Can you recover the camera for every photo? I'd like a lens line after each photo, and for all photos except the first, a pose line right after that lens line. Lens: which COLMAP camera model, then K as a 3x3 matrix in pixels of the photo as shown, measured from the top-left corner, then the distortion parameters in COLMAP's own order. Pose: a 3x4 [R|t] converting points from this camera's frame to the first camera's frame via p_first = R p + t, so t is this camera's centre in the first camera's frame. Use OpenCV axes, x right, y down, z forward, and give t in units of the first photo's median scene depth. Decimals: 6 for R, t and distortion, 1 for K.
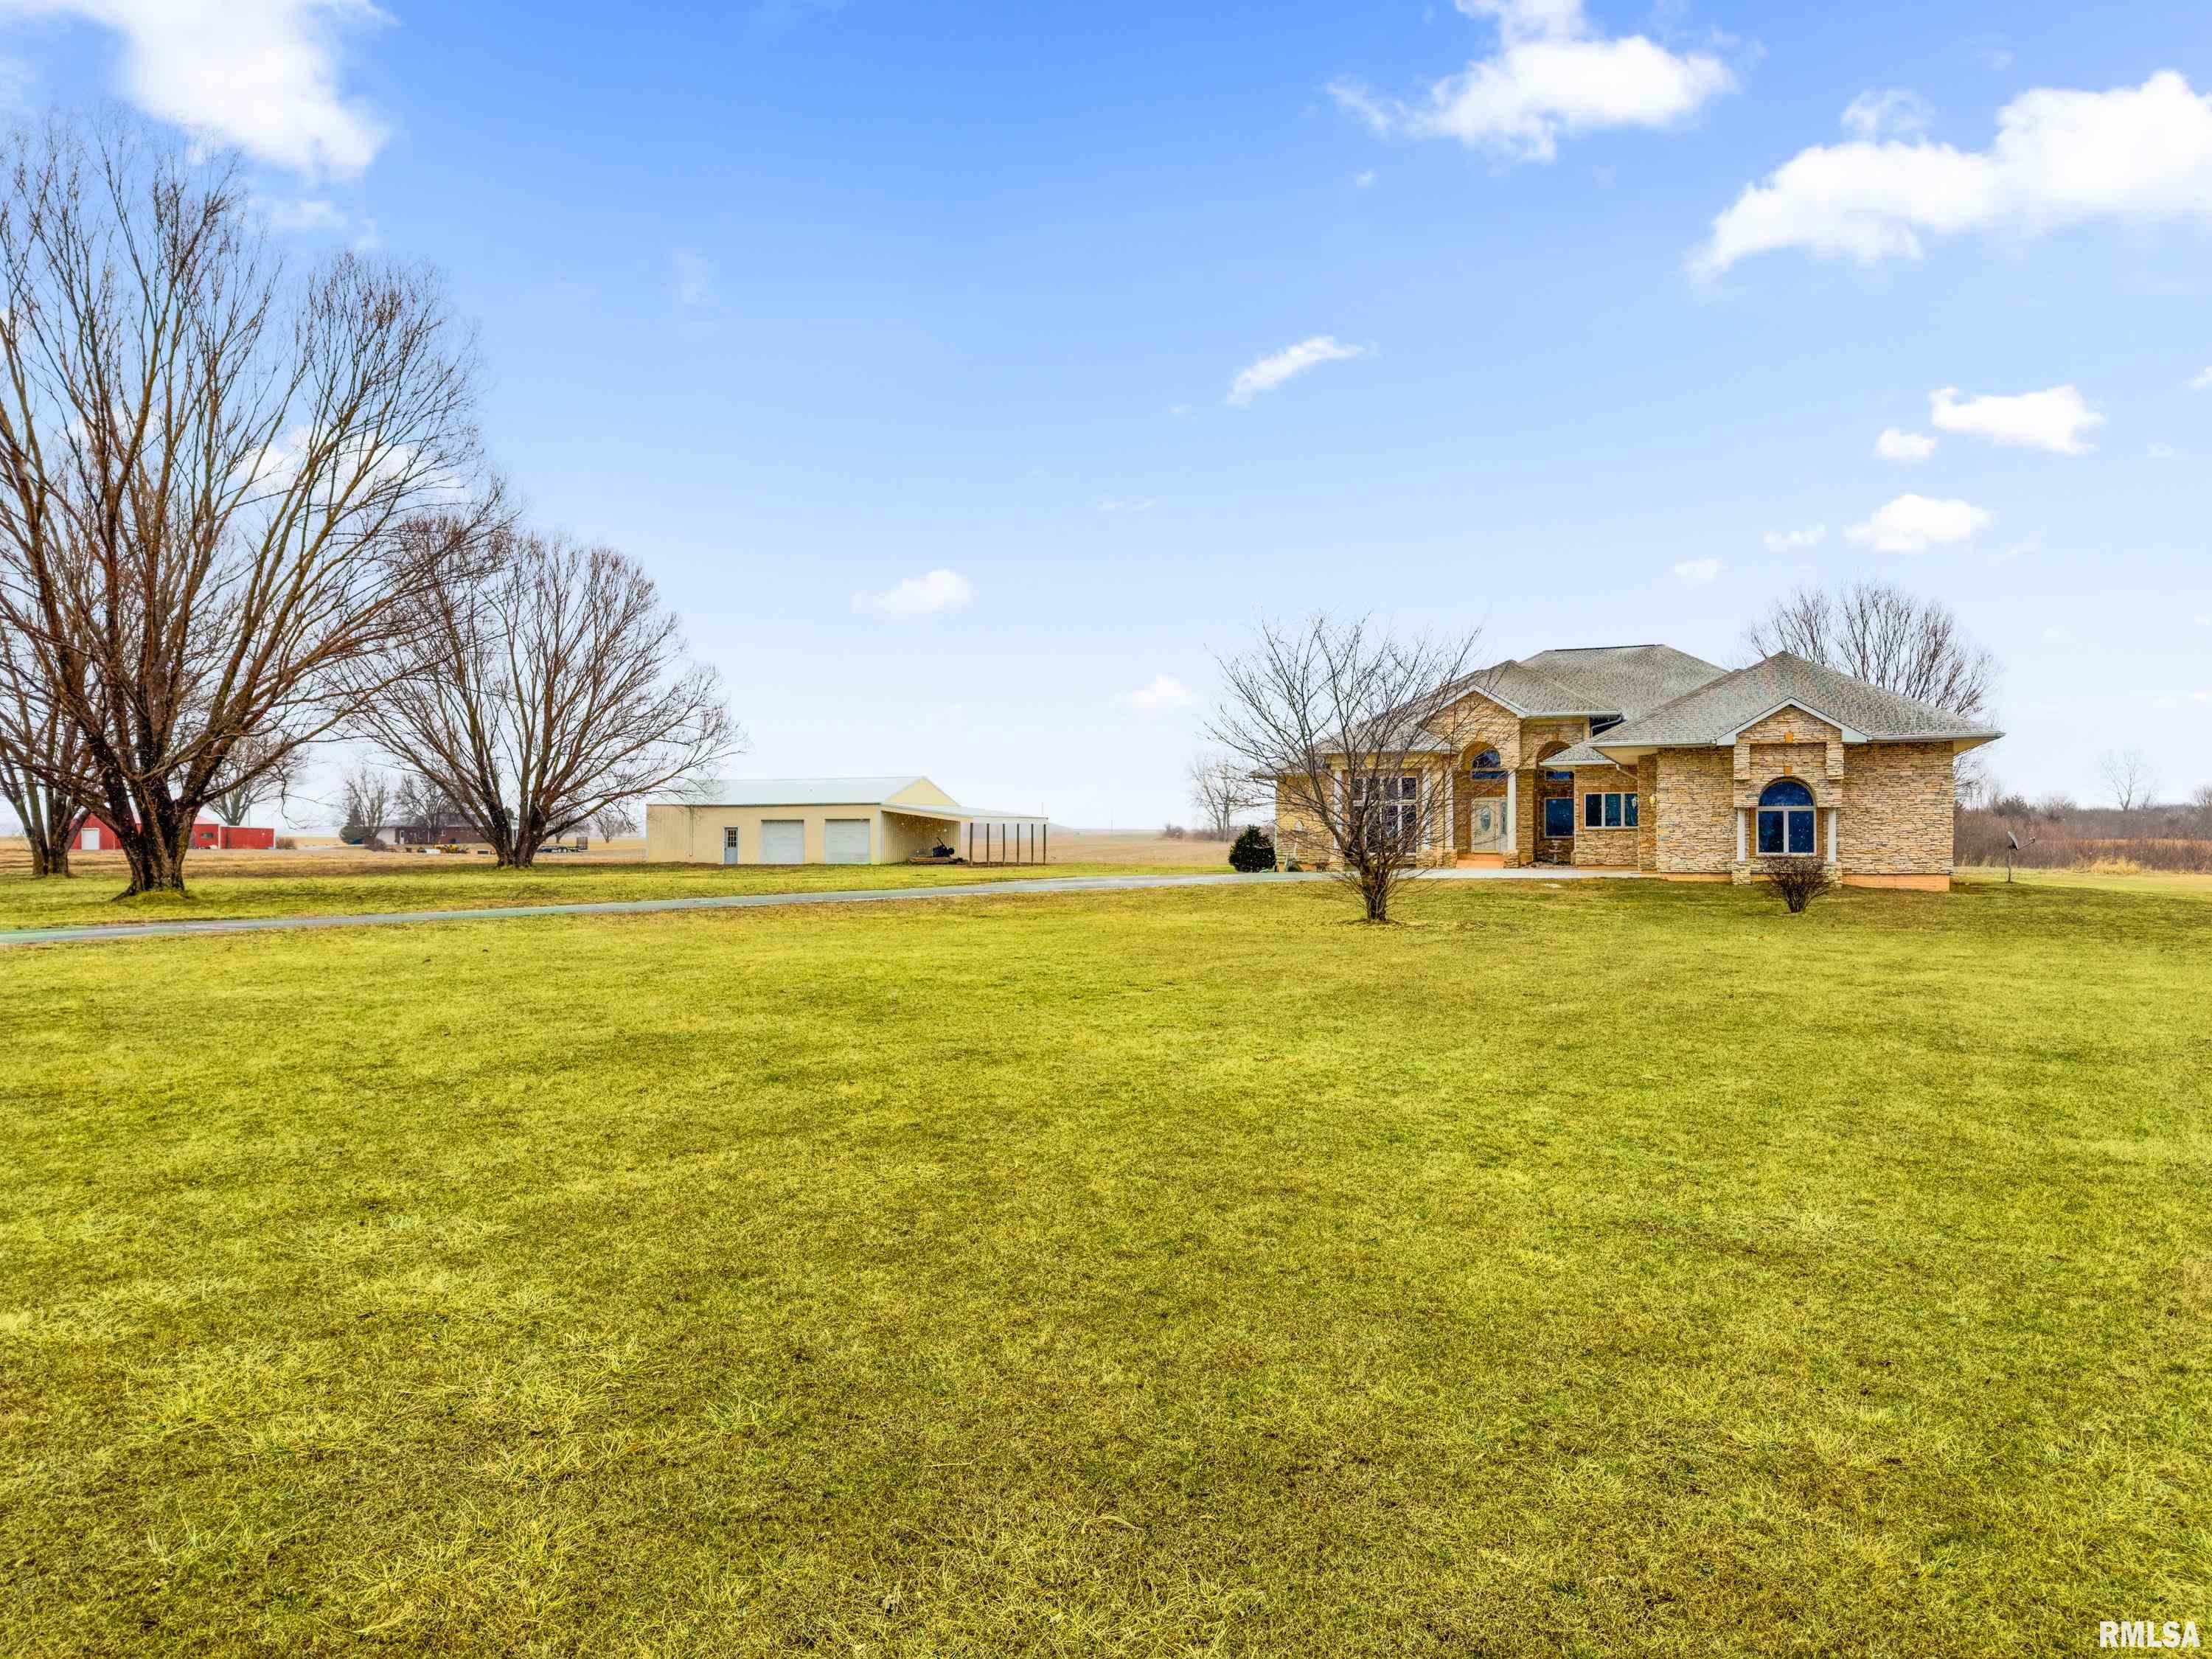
lens RADIAL K [[1556.7, 0, 1105.6], [0, 1556.7, 834.0], [0, 0, 1]] dist [0.004584, -0.004703]
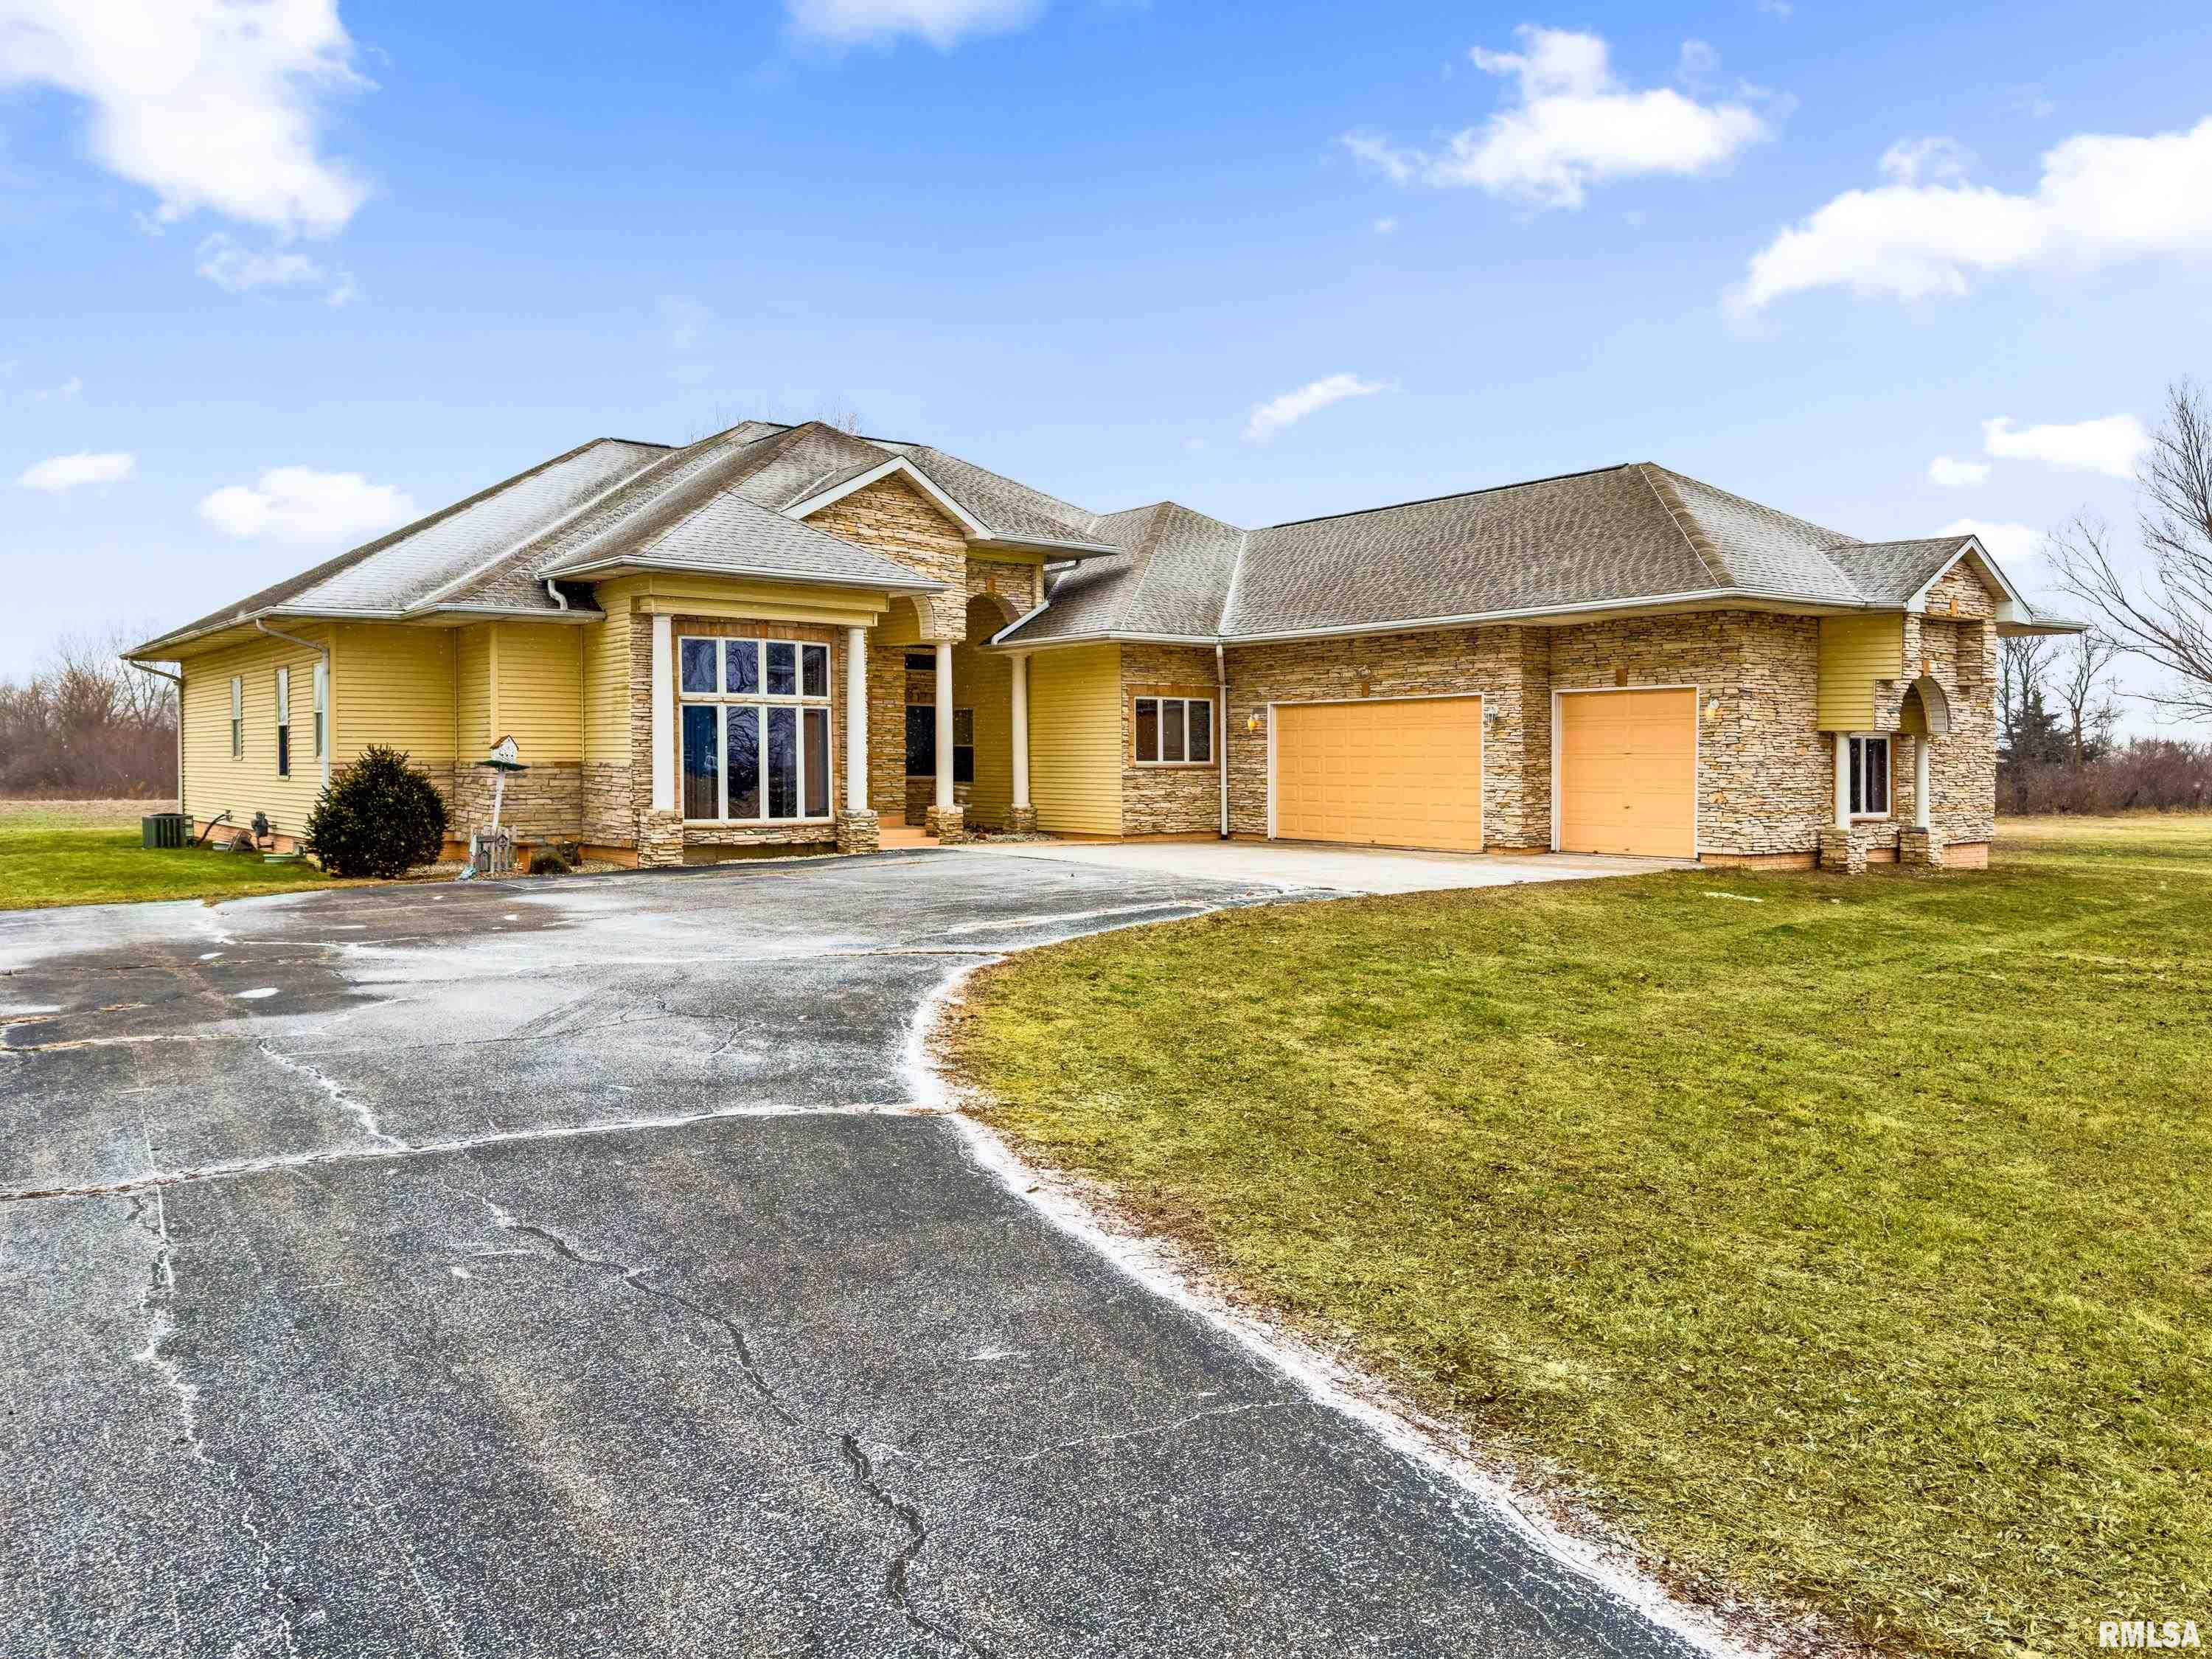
lens RADIAL K [[1556.7, 0, 1106.4], [0, 1556.7, 822.0], [0, 0, 1]] dist [0.004584, -0.004703]
pose [[0.448280, -0.018153, 0.893709, -0.190524], [-0.003096, 0.999756, 0.021861, 0.003278], [-0.893888, -0.012567, 0.448114, 0.958529]]
